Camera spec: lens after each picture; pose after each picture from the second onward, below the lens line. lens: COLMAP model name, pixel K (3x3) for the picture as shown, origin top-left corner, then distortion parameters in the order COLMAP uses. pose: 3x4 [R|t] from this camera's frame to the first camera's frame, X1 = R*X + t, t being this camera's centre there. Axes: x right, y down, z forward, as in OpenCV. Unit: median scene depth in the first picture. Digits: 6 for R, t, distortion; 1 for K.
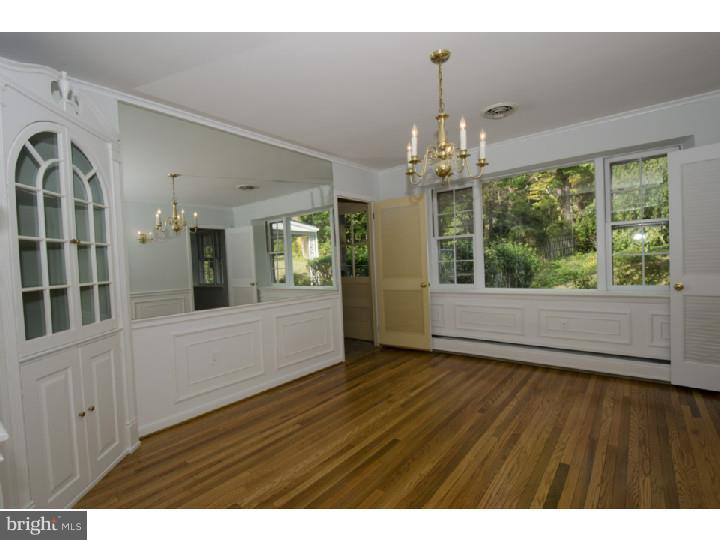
lens RADIAL K [[350.9, 0, 360.0], [0, 350.9, 270.0], [0, 0, 1]] dist [0.001001, -0.000010]
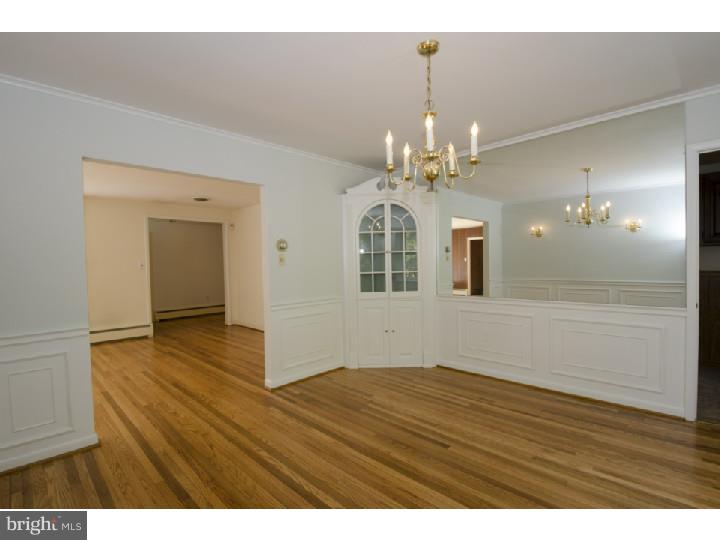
lens RADIAL K [[350.9, 0, 360.0], [0, 350.9, 270.0], [0, 0, 1]] dist [0.001001, -0.000010]
pose [[-0.115006, 0.064636, -0.991260, 0.994690], [0.006745, 0.997909, 0.064287, -0.080990], [0.993342, 0.000707, -0.115202, 0.781289]]
